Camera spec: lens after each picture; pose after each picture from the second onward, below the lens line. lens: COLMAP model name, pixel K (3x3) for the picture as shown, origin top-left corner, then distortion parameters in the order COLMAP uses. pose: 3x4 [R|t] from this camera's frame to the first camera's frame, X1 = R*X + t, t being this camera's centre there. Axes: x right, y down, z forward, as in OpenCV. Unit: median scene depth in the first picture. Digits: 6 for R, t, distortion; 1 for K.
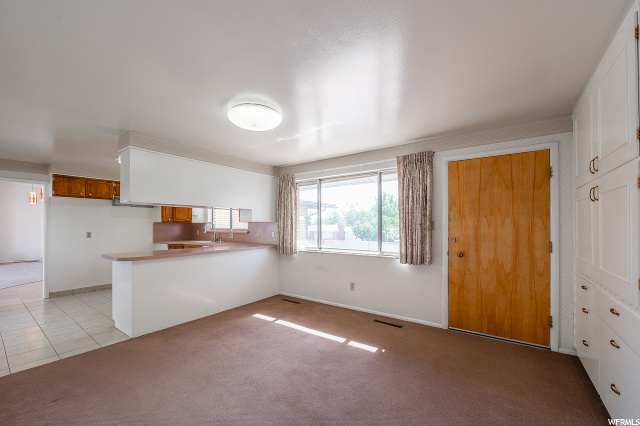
lens RADIAL K [[267.4, 0, 329.1], [0, 267.4, 223.6], [0, 0, 1]] dist [-0.005512, -0.001535]
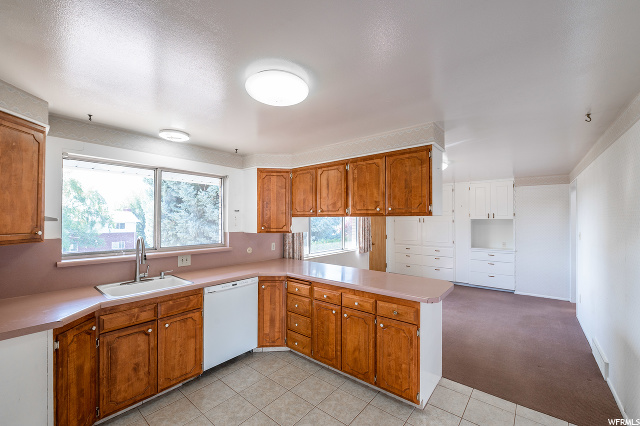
lens RADIAL K [[267.4, 0, 316.4], [0, 267.4, 216.1], [0, 0, 1]] dist [-0.005512, -0.001535]
pose [[0.058384, 0.012834, 0.998212, -1.560158], [-0.007074, 0.999898, -0.012442, -0.062474], [-0.998269, -0.006335, 0.058469, 1.303291]]
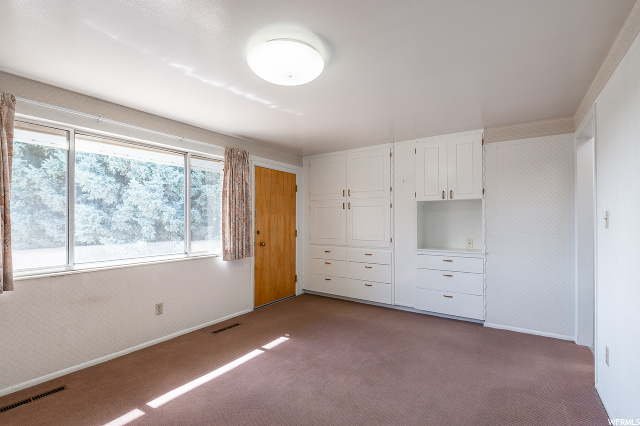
lens RADIAL K [[290.4, 0, 324.5], [0, 290.4, 218.6], [0, 0, 1]] dist [-0.000764, 0.001643]
pose [[-0.028739, 0.008283, 0.999553, -0.866134], [-0.003558, 0.999958, -0.008388, 0.010076], [-0.999581, -0.003797, -0.028708, 0.775767]]
